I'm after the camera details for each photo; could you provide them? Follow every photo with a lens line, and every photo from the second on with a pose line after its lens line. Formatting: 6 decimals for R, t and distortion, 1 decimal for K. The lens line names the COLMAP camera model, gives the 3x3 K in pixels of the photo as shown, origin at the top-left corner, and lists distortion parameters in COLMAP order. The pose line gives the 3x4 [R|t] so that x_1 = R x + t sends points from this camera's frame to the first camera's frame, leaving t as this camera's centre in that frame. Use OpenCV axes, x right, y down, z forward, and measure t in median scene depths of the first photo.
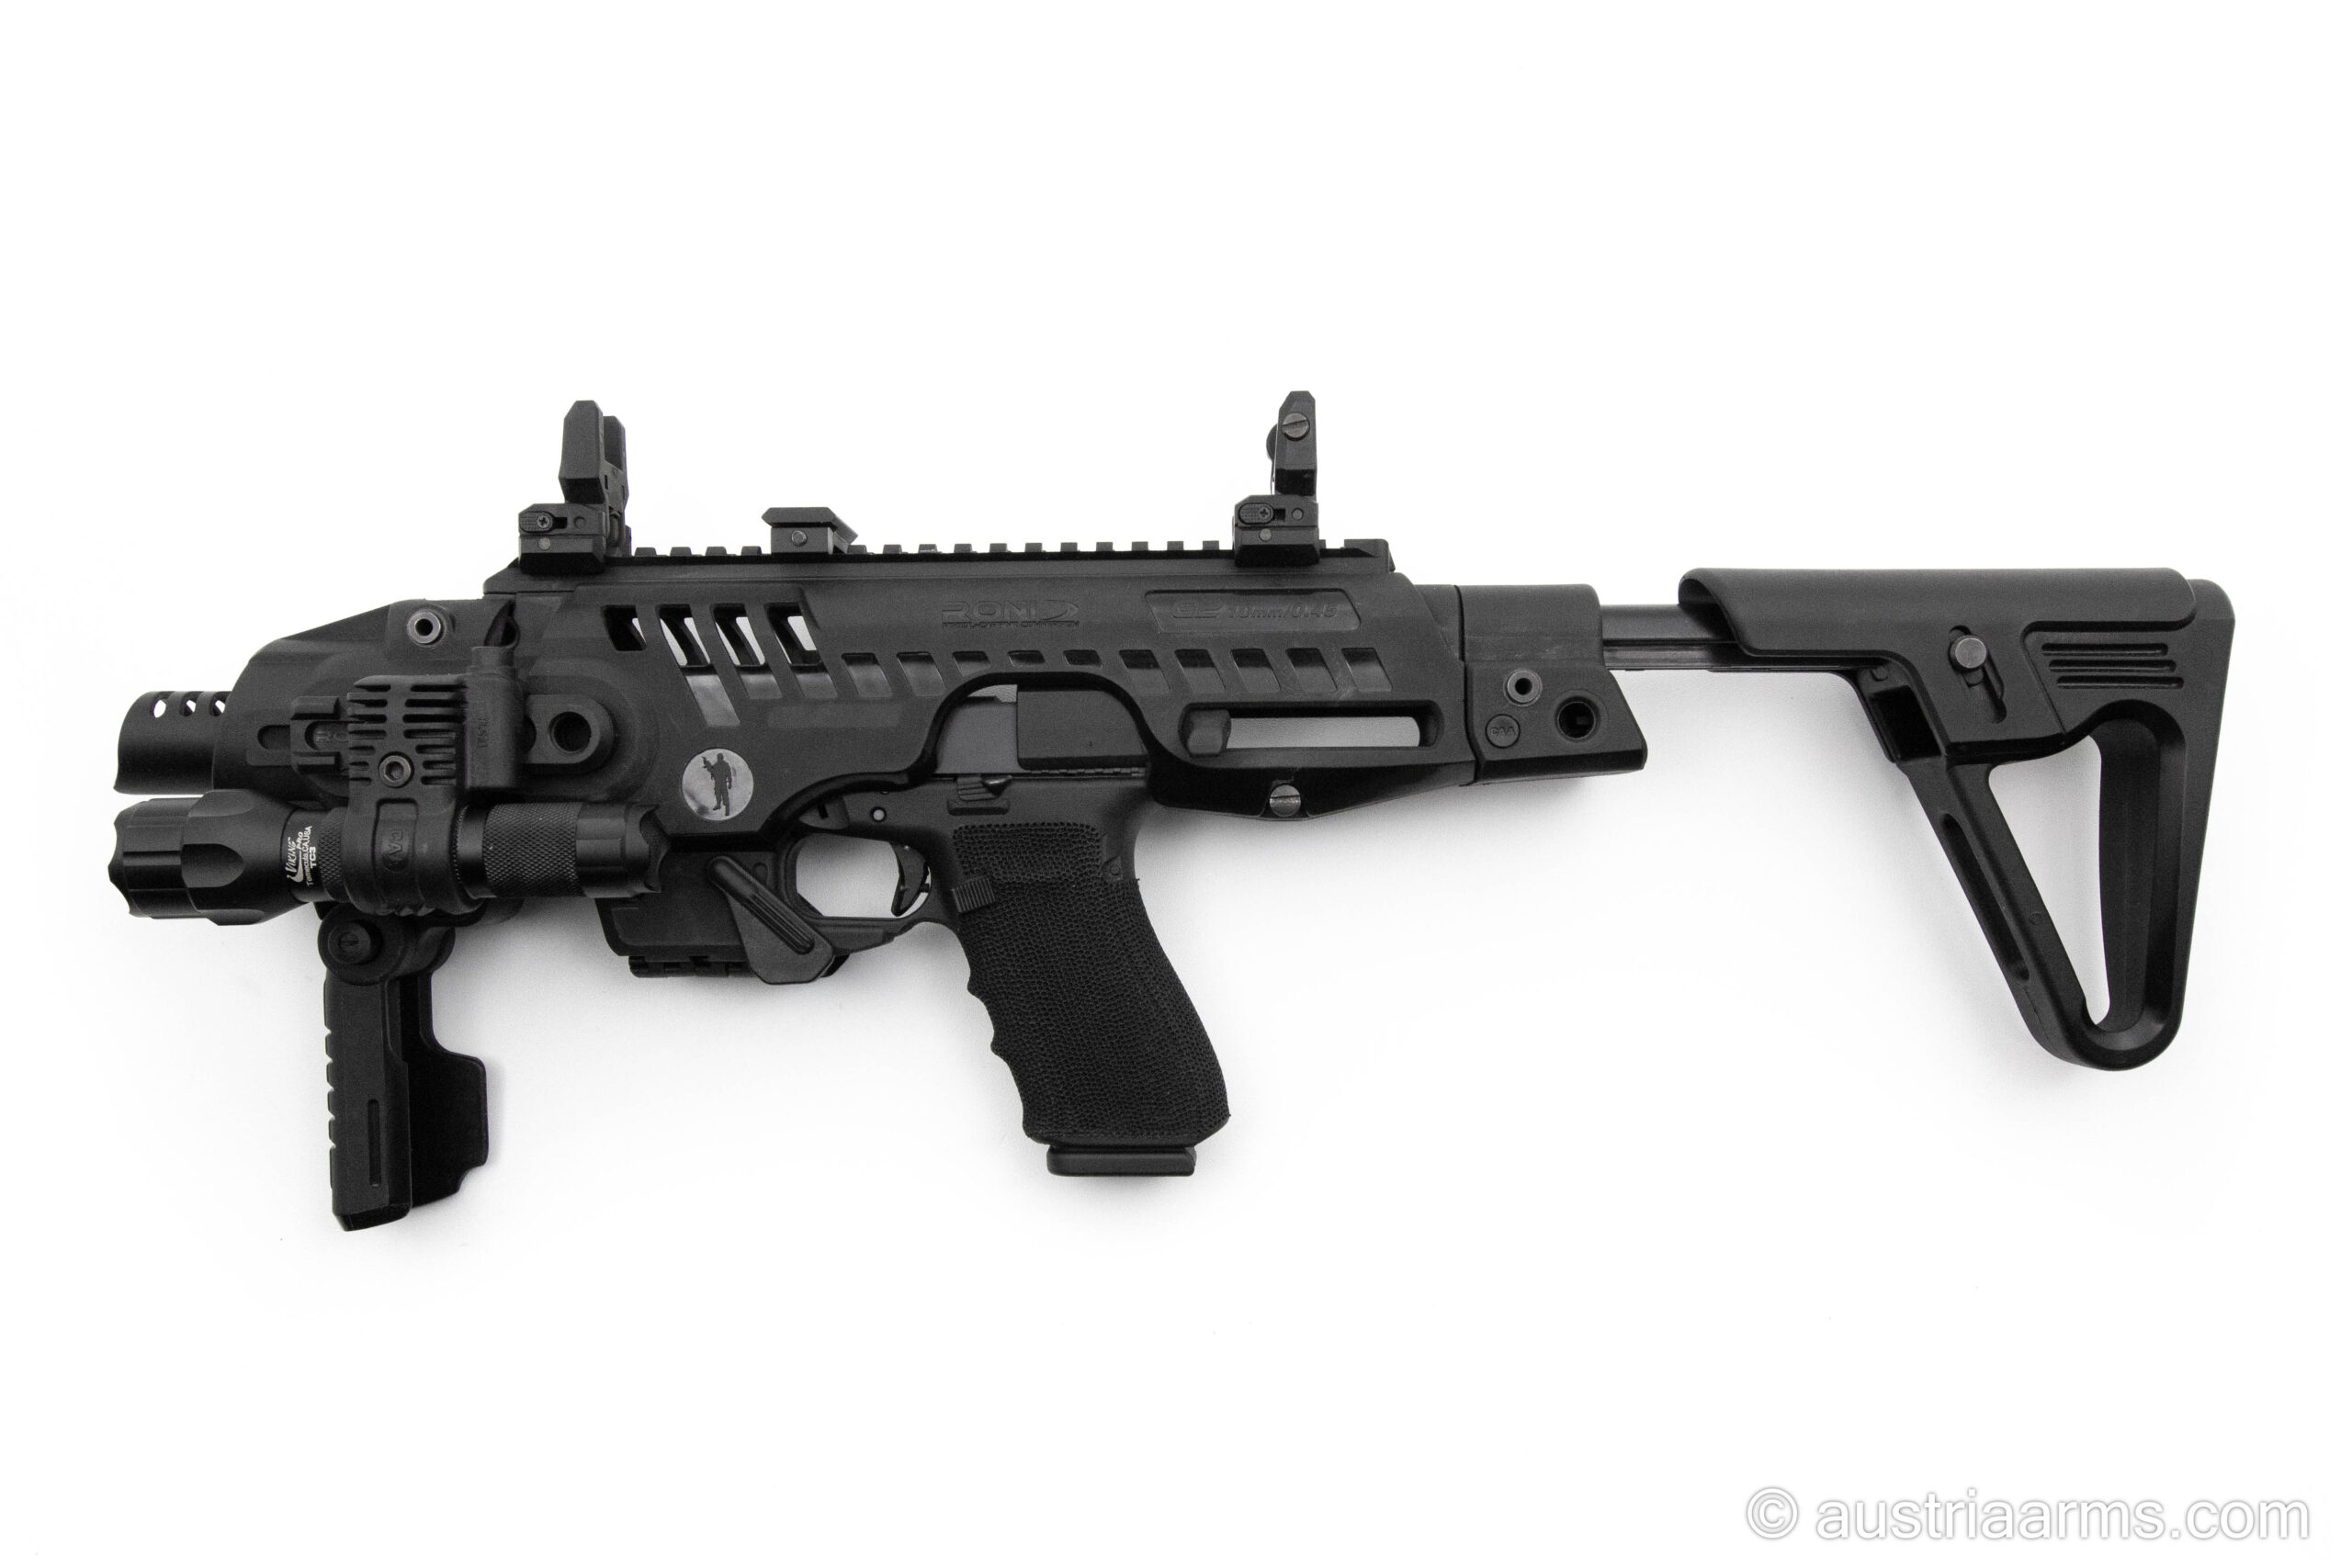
lens RADIAL K [[1375.2, 0, 1176.0], [0, 1375.2, 784.0], [0, 0, 1]] dist [0.004067, 0.000656]
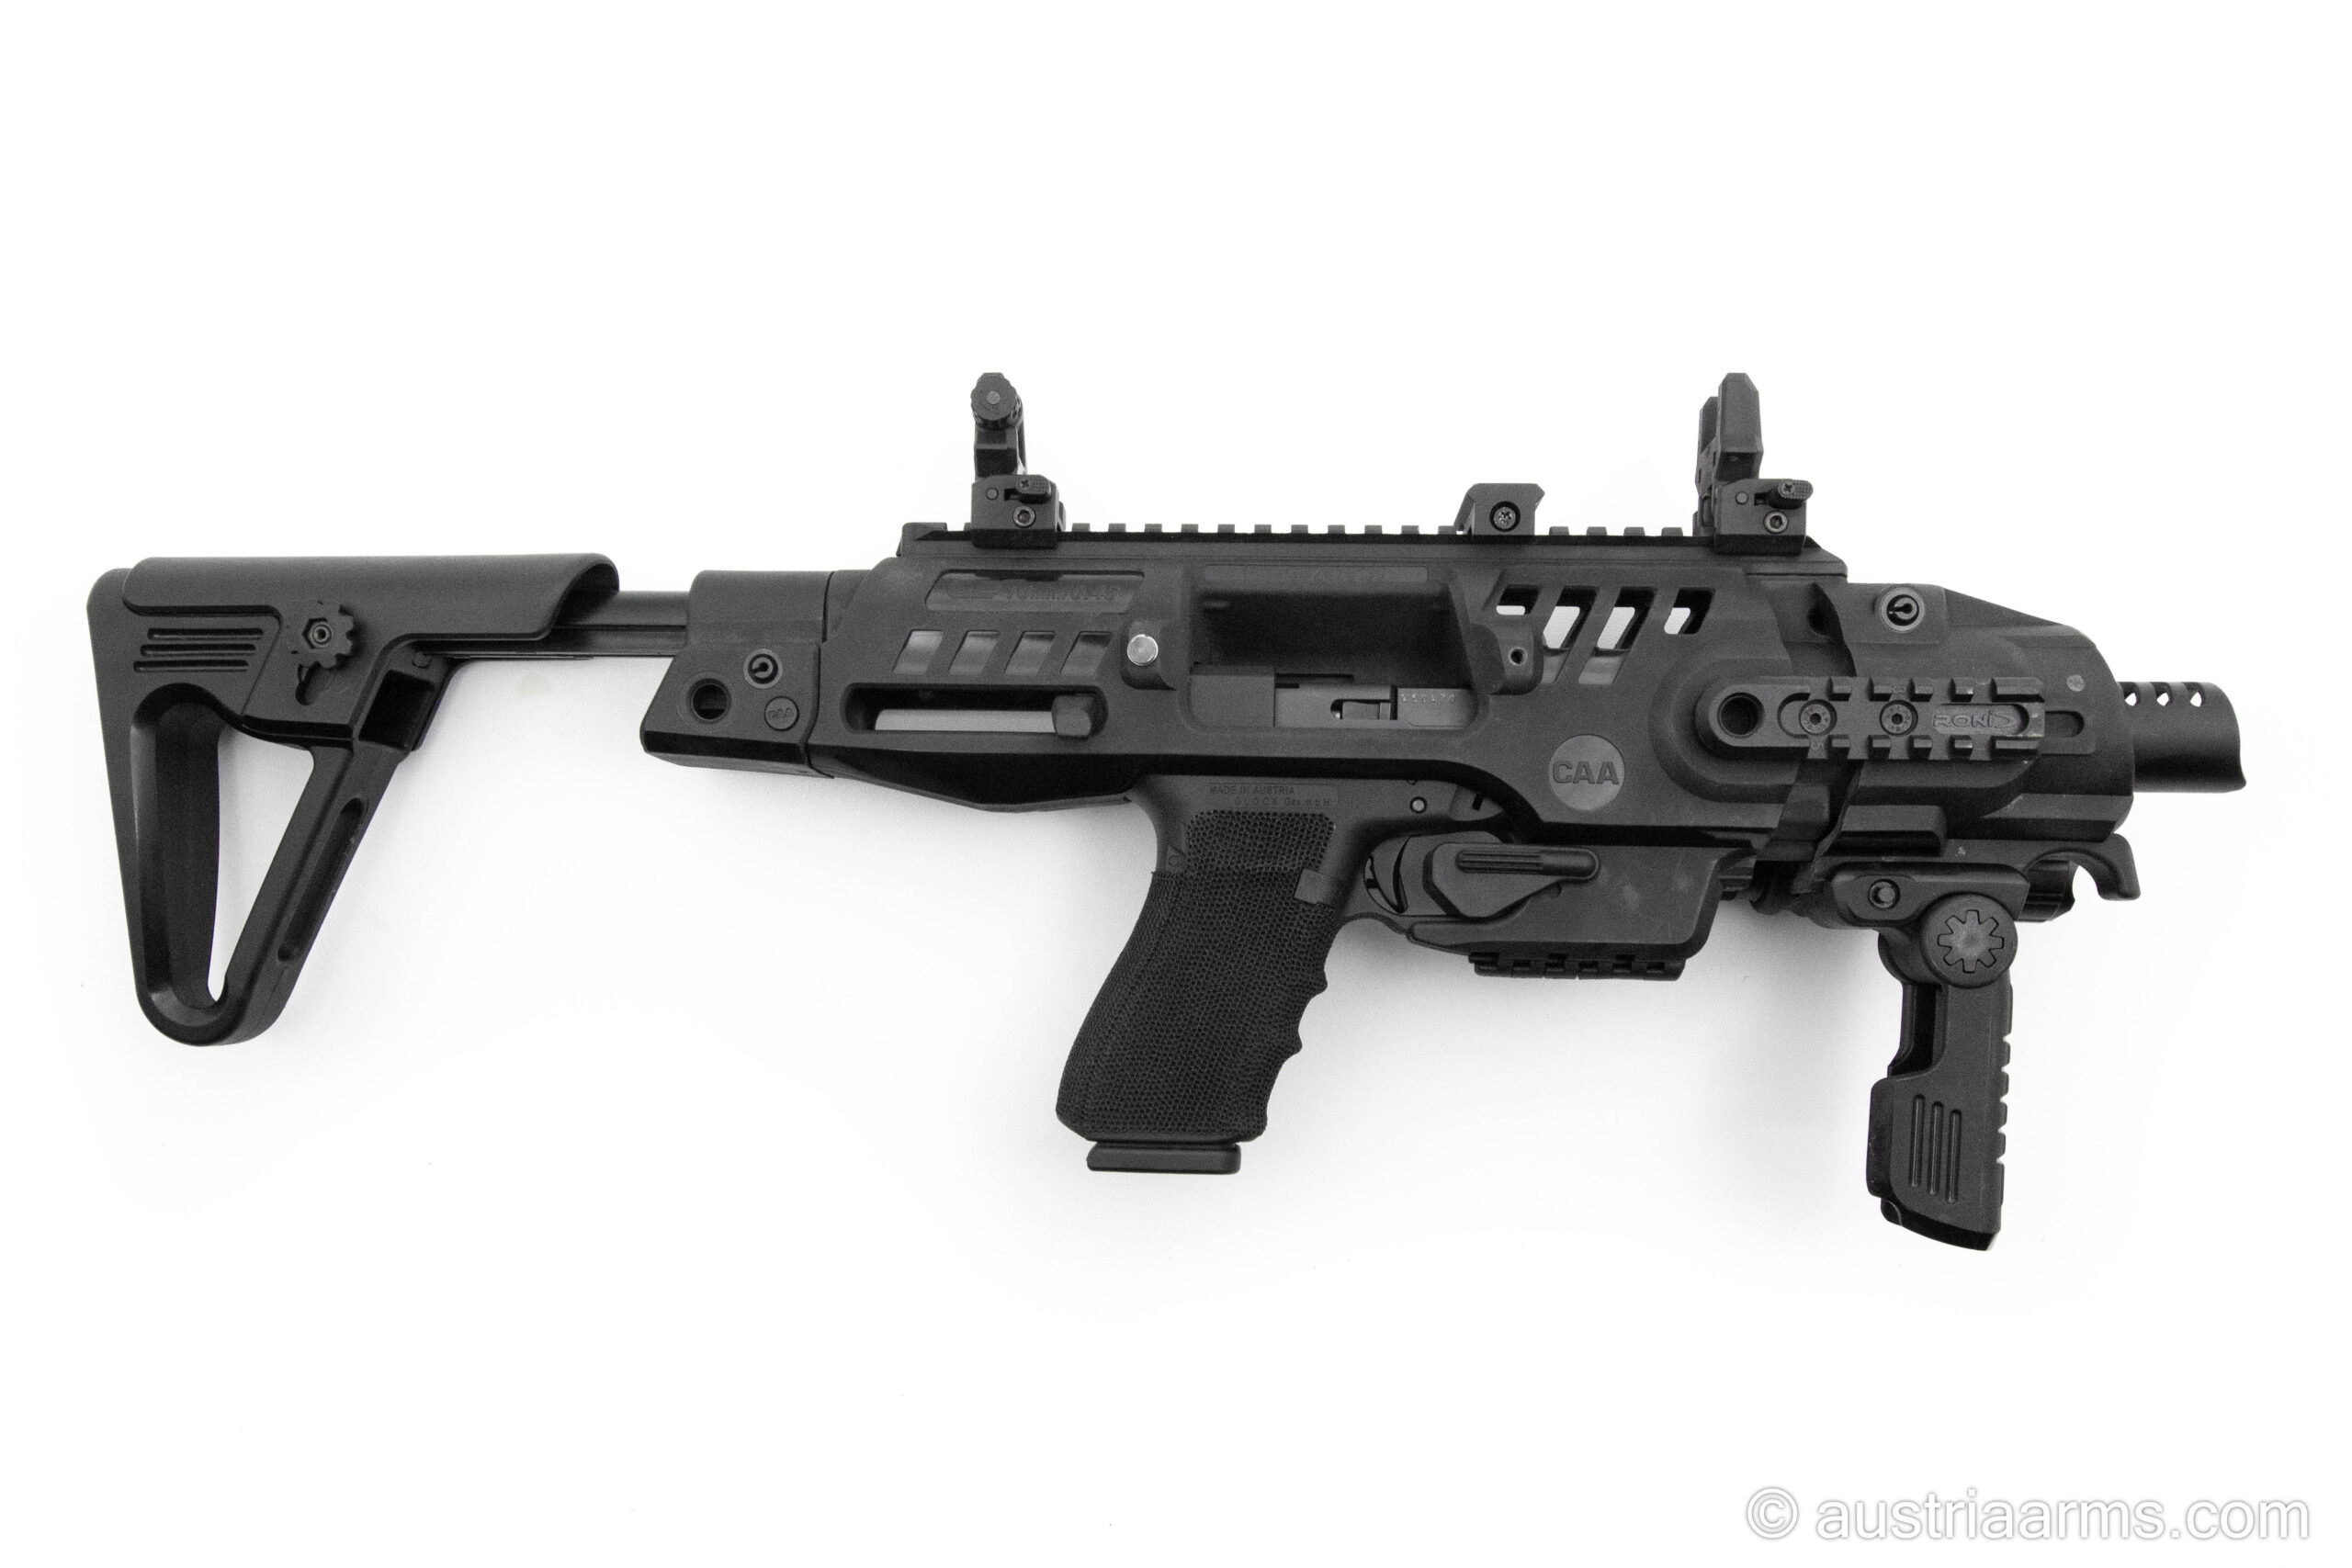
lens RADIAL K [[1408.7, 0, 1176.0], [0, 1408.7, 784.0], [0, 0, 1]] dist [-0.003057, -0.000261]
pose [[0.999822, 0.017349, 0.007404, -0.662131], [-0.017409, 0.999815, 0.008134, 0.002322], [-0.007261, -0.008261, 0.999940, 0.029312]]
